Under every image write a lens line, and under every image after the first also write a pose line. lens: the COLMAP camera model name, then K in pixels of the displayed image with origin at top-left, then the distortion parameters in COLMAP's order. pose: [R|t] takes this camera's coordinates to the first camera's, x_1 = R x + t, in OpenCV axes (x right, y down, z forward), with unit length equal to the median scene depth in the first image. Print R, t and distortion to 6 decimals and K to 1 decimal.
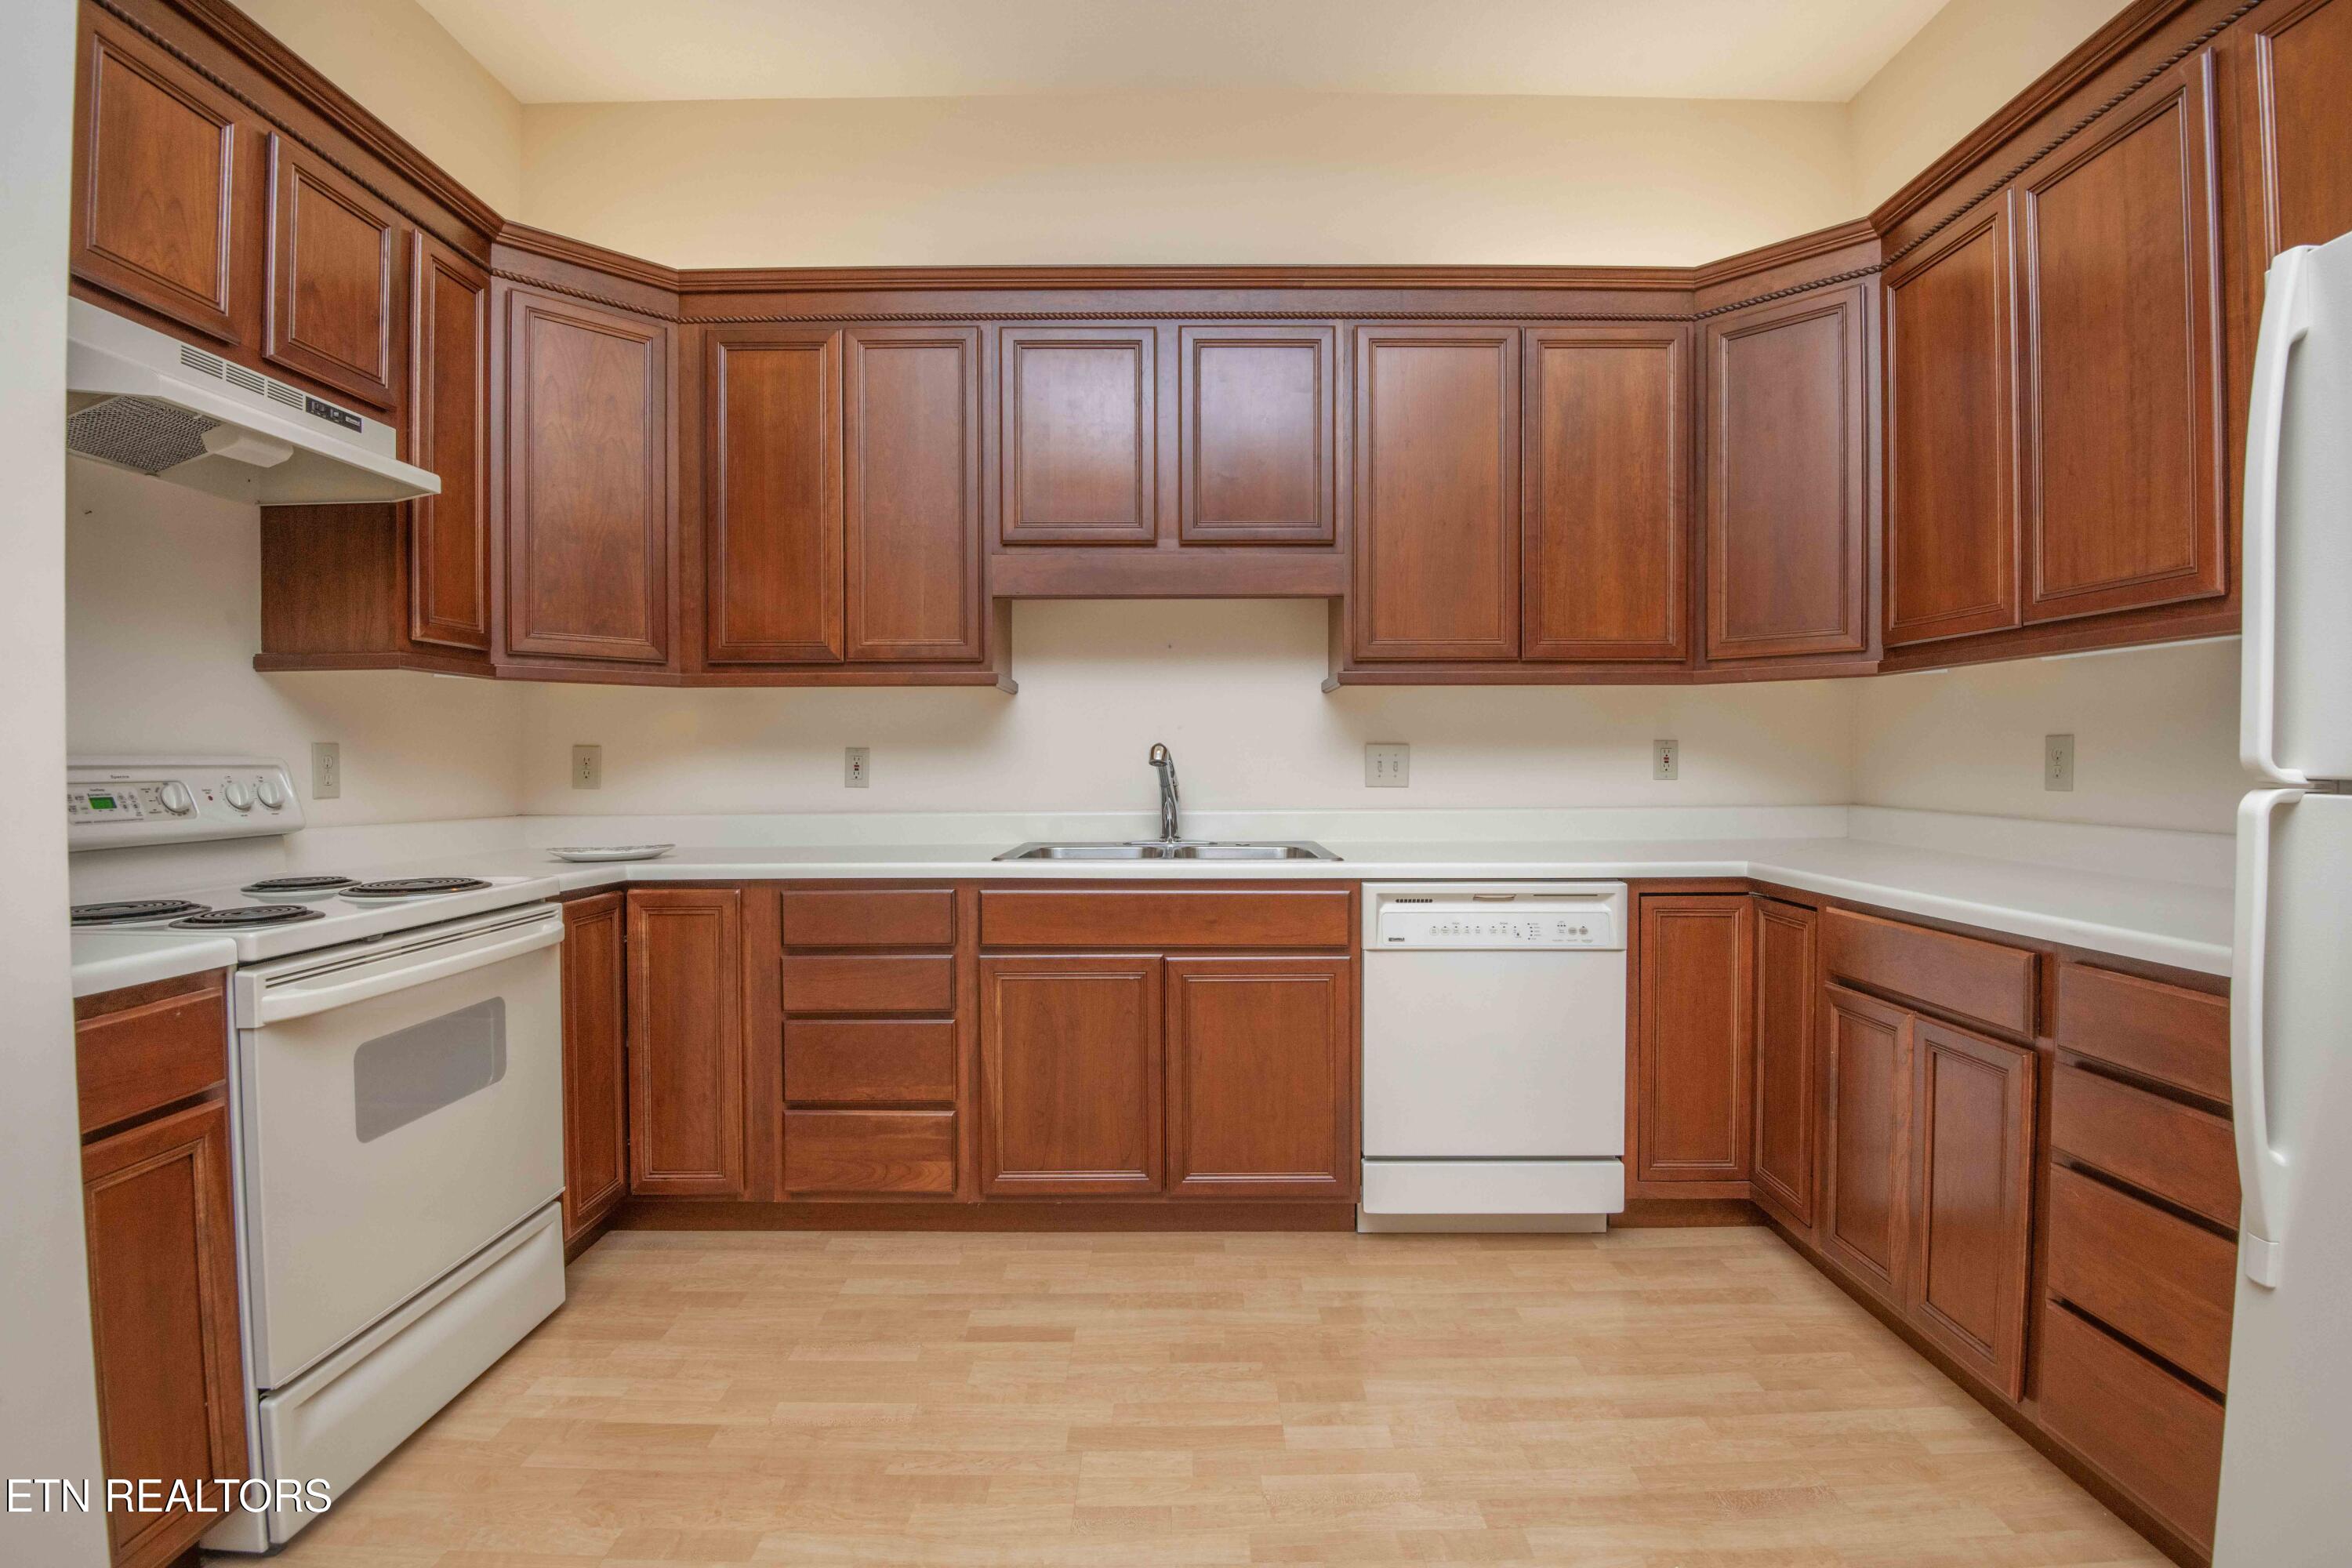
lens RADIAL K [[1159.8, 0, 1176.0], [0, 1159.8, 784.0], [0, 0, 1]] dist [-0.001264, -0.000015]
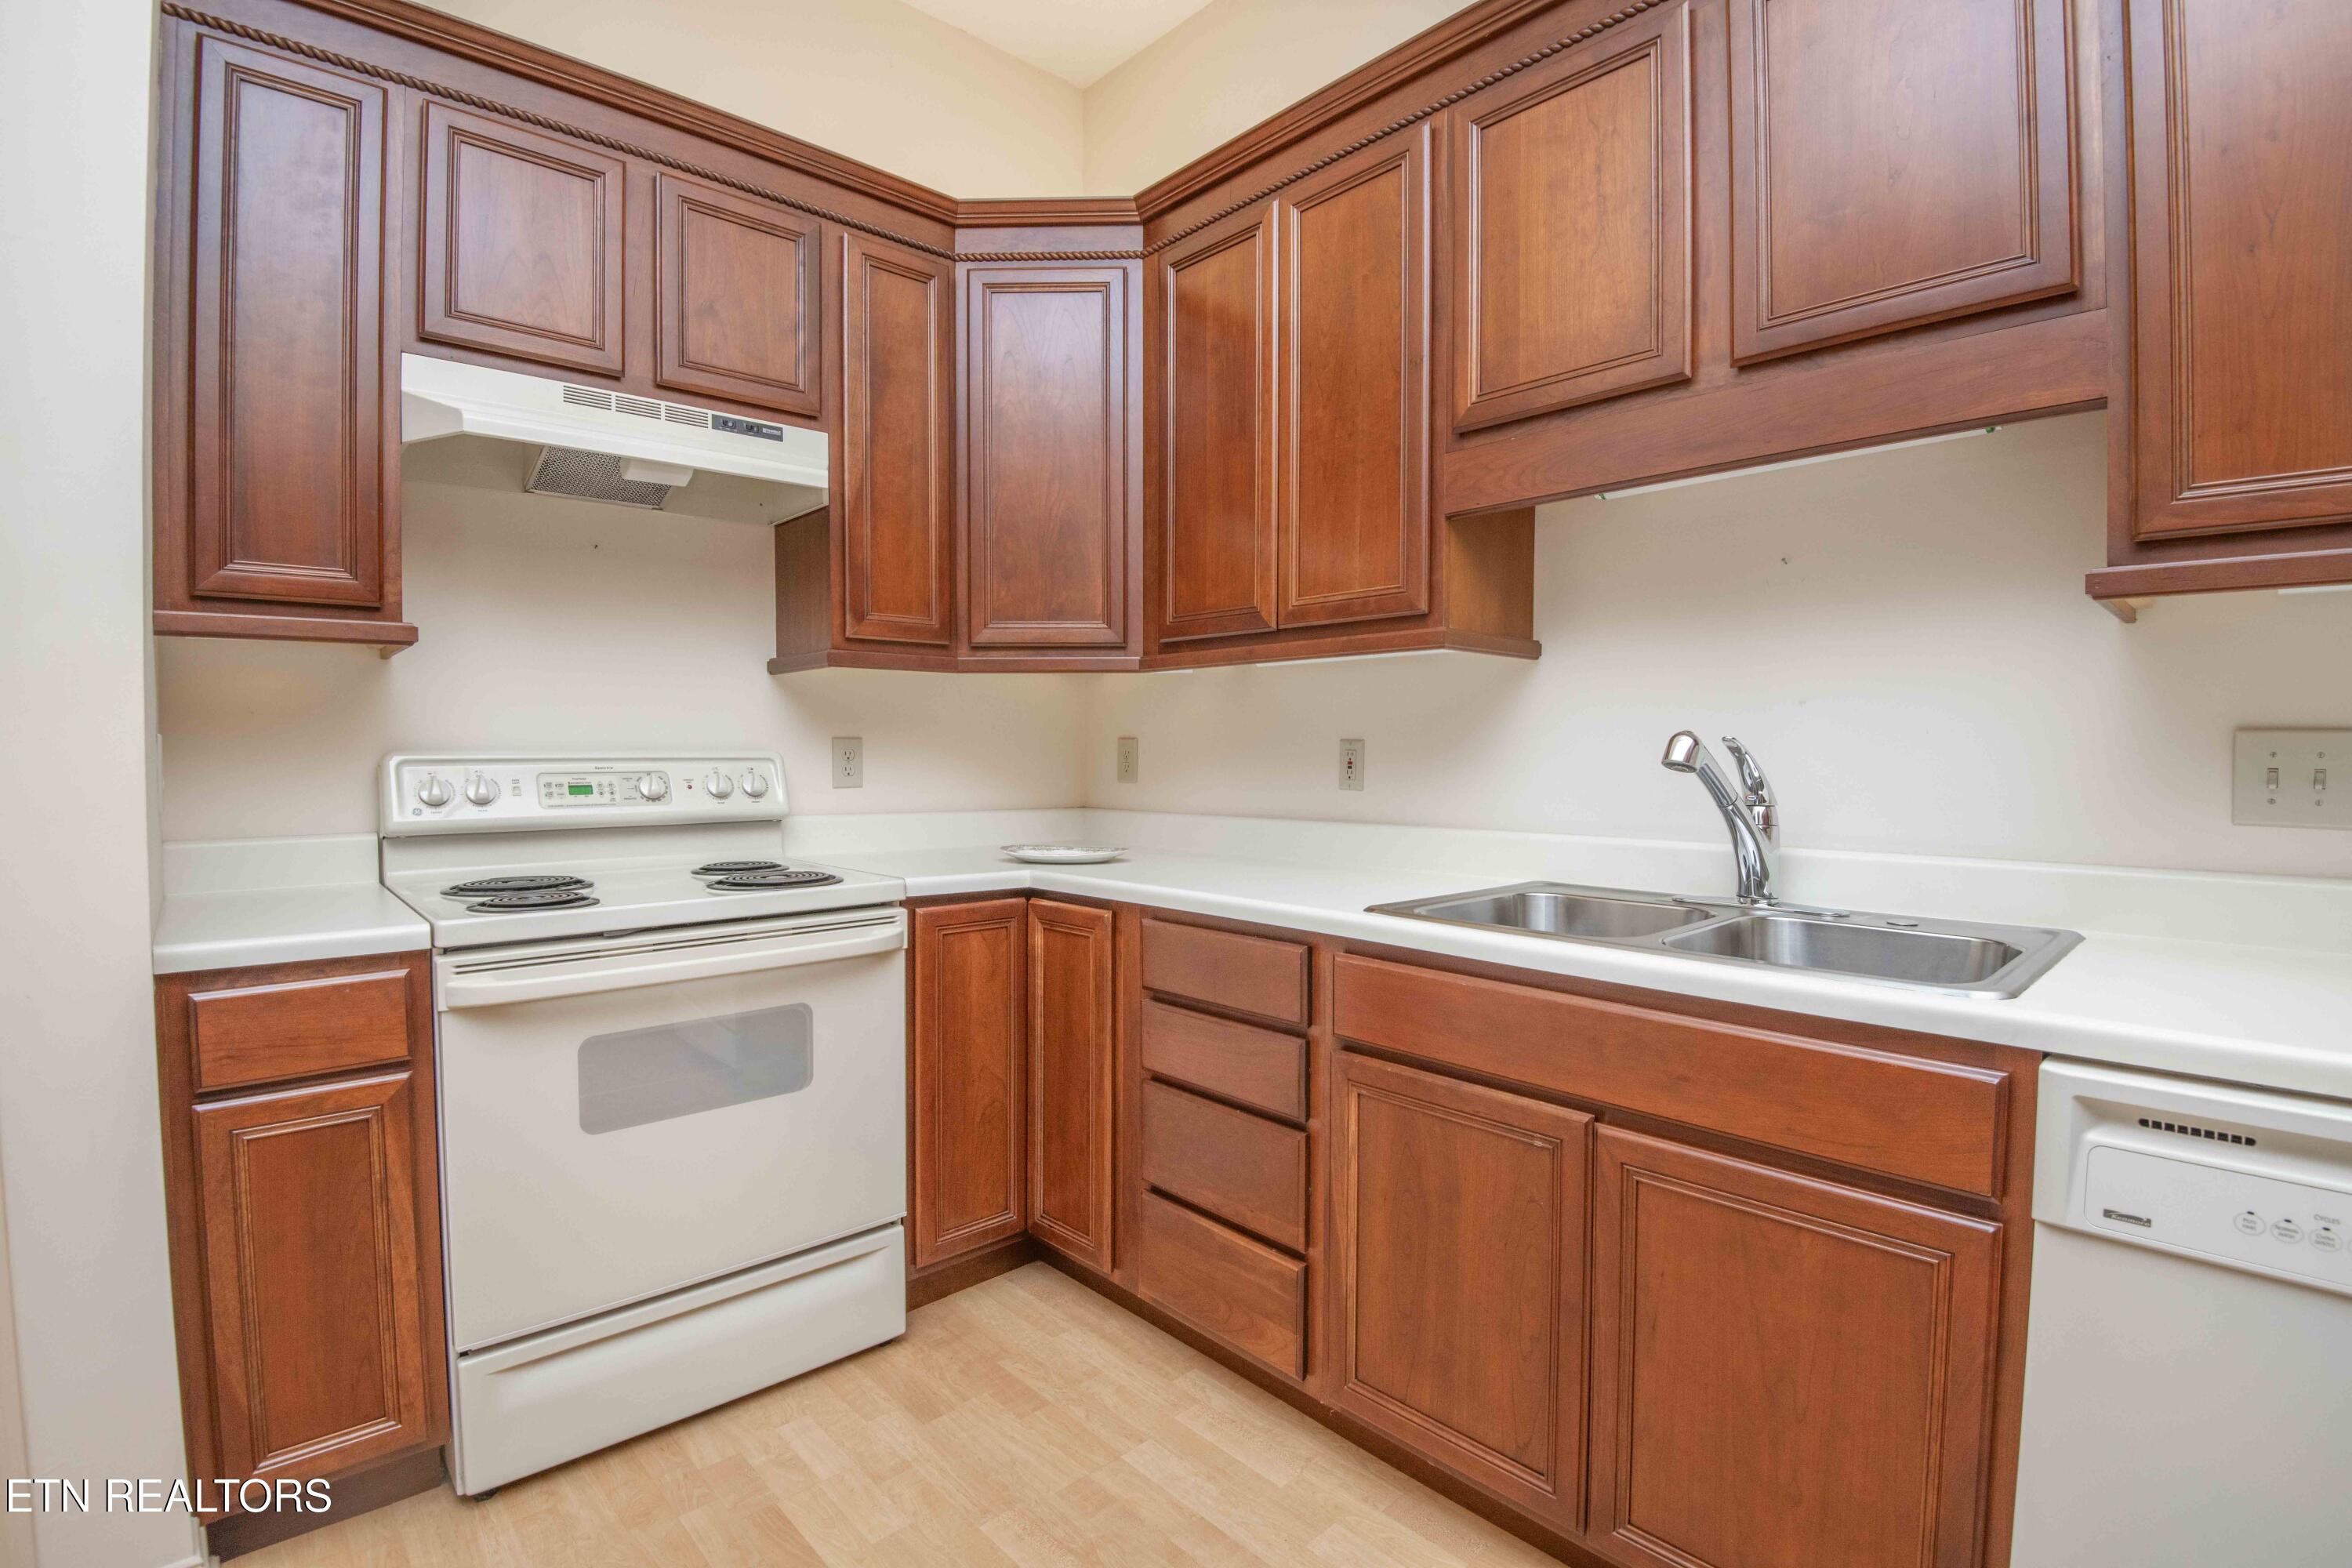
lens RADIAL K [[1093.2, 0, 1176.0], [0, 1093.2, 784.0], [0, 0, 1]] dist [-0.000833, -0.025889]
pose [[0.679310, 0.027134, -0.733349, 0.235162], [-0.019028, 0.999631, 0.019361, -0.017147], [0.733604, 0.000802, 0.679576, 0.515023]]
